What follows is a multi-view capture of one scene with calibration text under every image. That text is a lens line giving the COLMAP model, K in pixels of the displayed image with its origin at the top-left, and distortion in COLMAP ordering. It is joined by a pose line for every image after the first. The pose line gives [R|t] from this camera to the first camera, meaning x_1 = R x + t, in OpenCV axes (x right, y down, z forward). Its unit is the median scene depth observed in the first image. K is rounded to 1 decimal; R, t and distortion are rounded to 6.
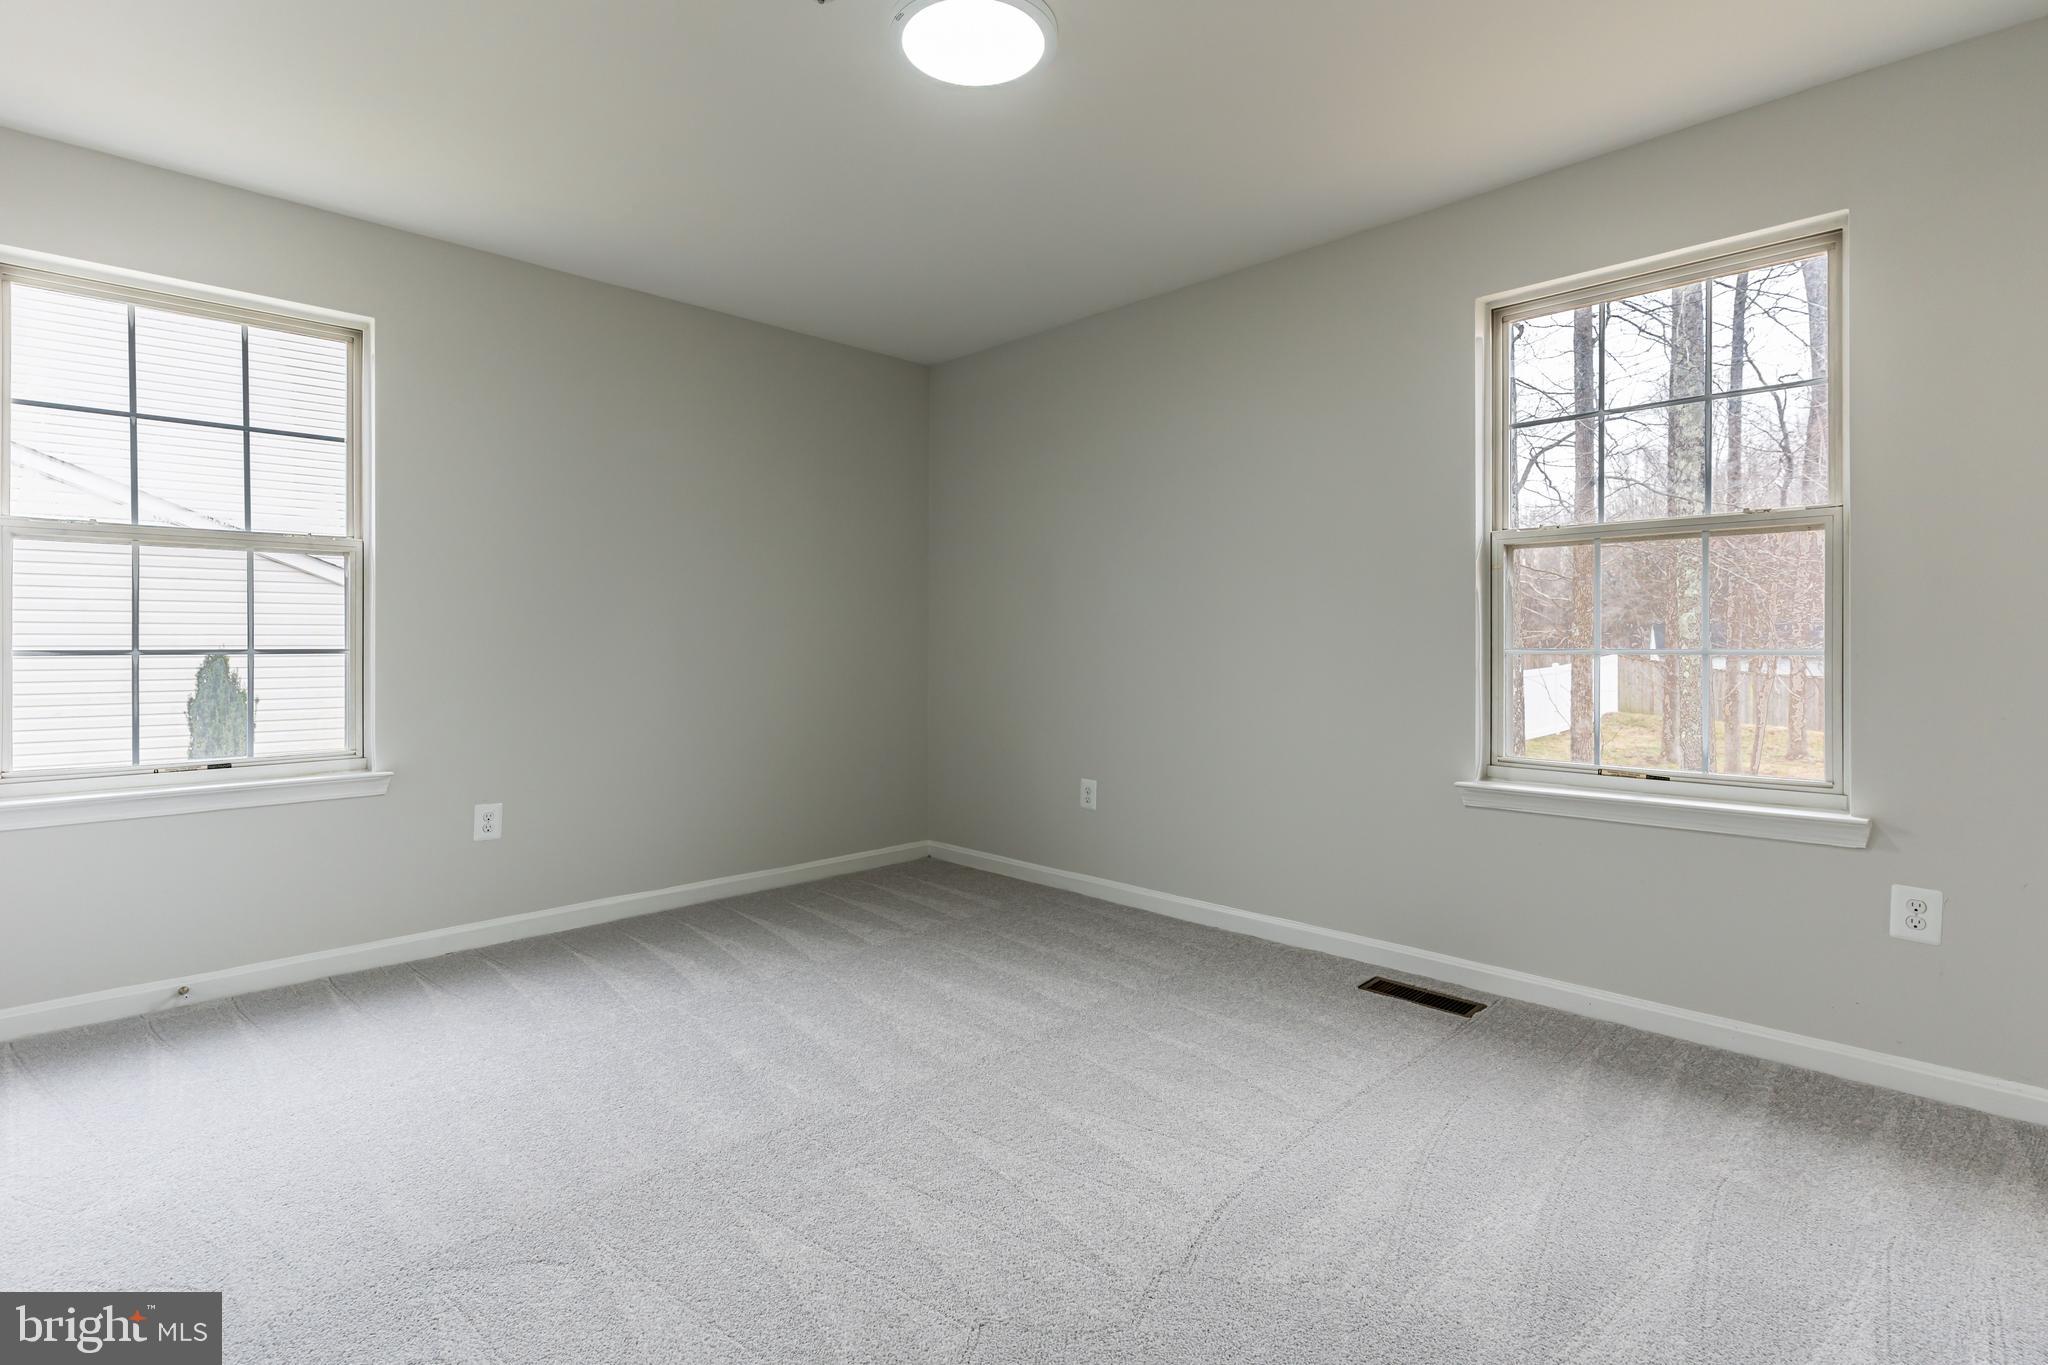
lens RADIAL K [[981.0, 0, 1027.0], [0, 981.0, 643.0], [0, 0, 1]] dist [0.002473, 0.000083]
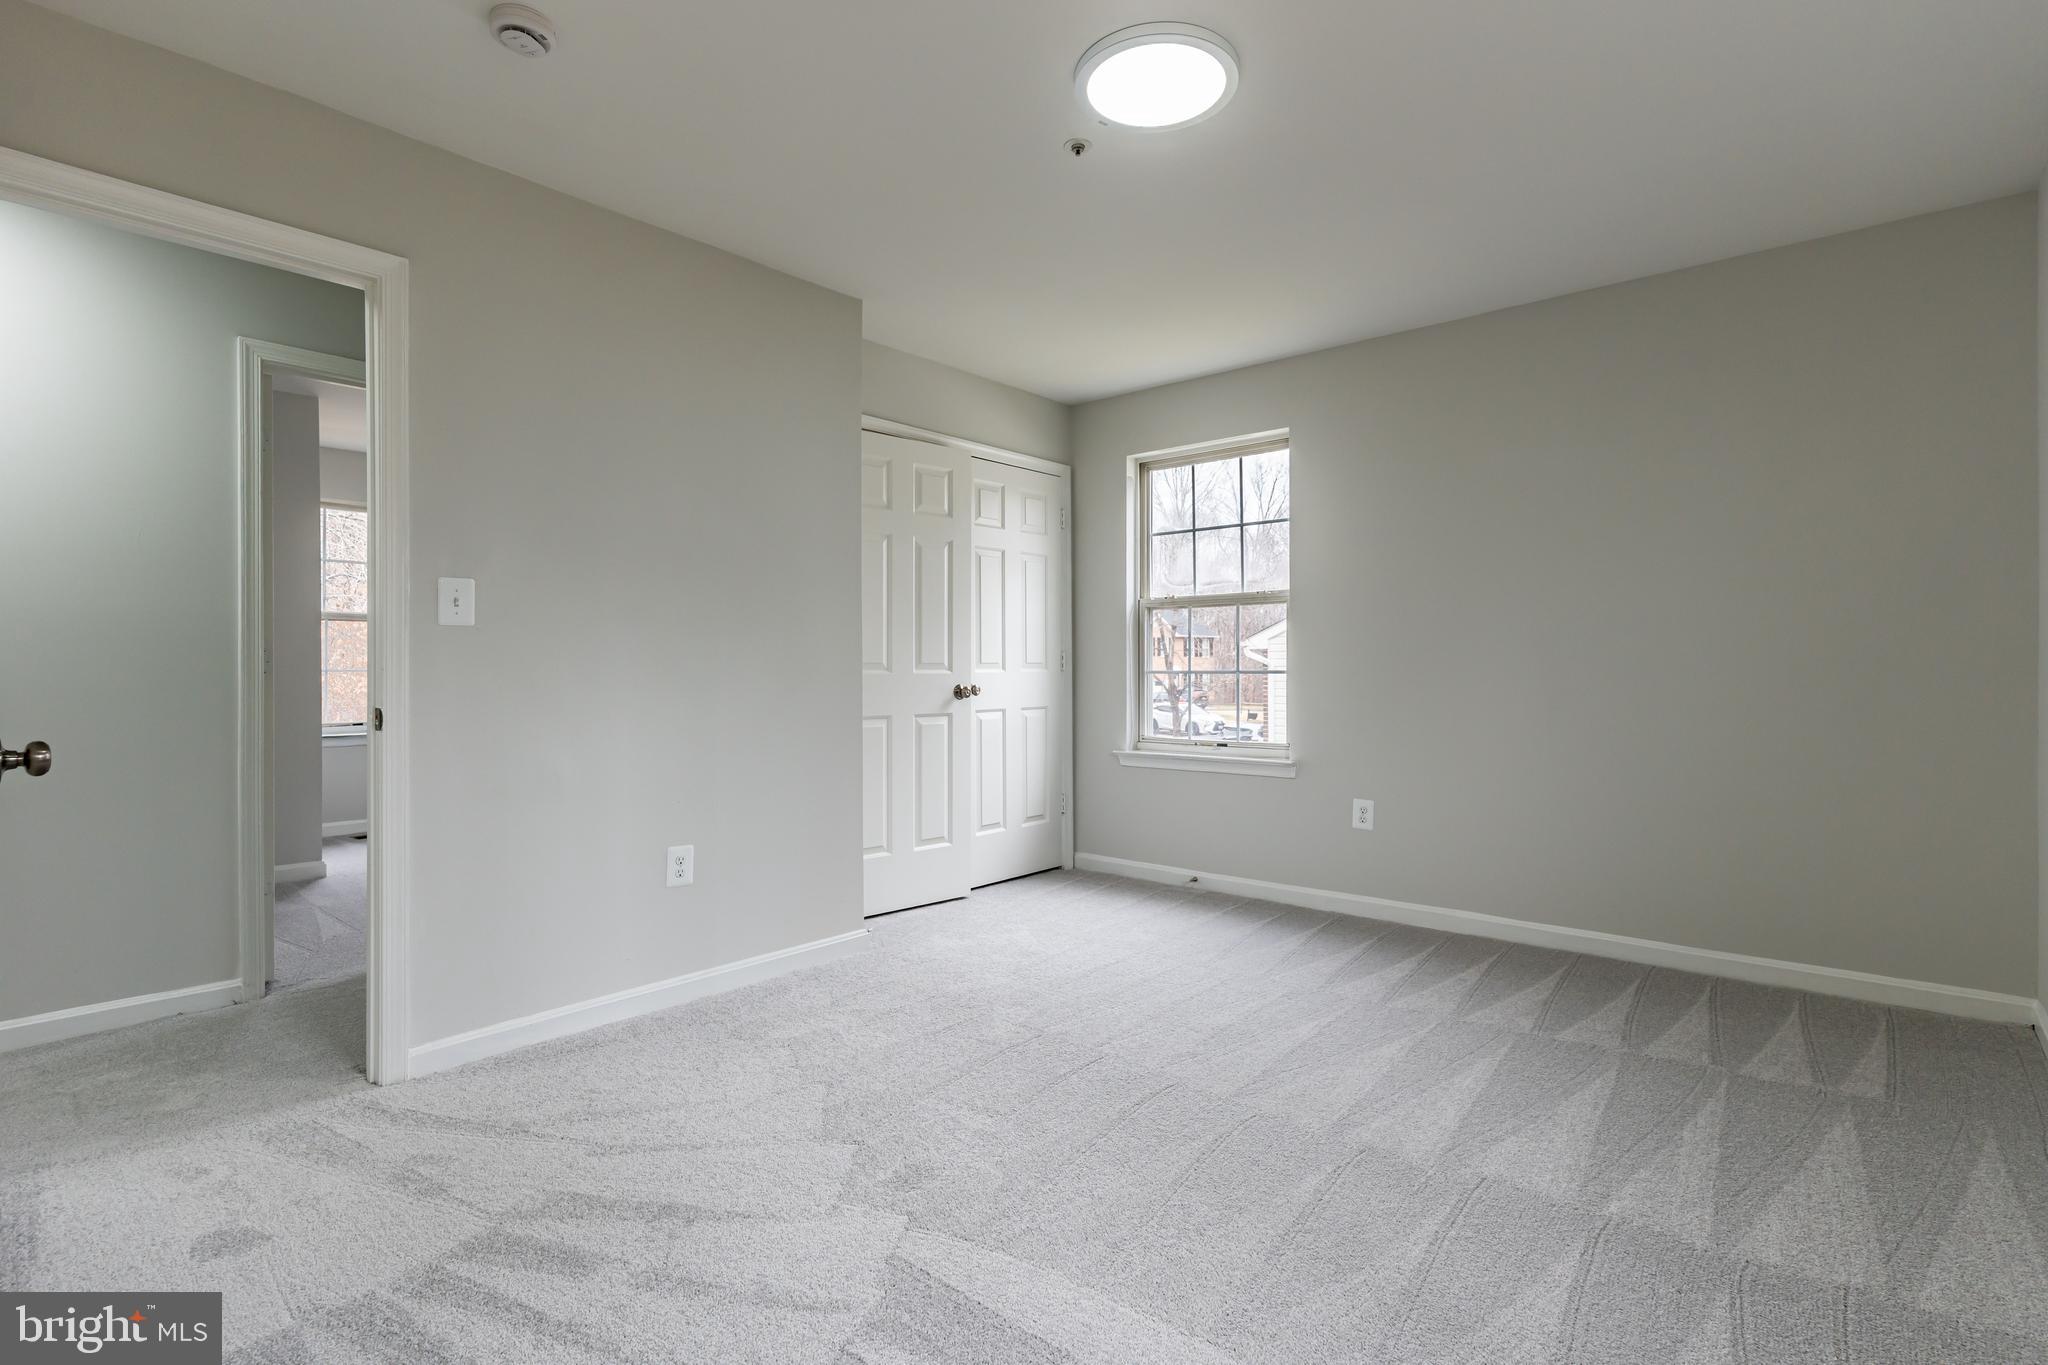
lens RADIAL K [[962.4, 0, 1023.6], [0, 962.4, 690.7], [0, 0, 1]] dist [0.000871, 0.000122]
pose [[0.076363, 0.023921, -0.996793, 0.556294], [0.006573, 0.999678, 0.024494, -0.001201], [0.997058, -0.008422, 0.076182, 0.465814]]
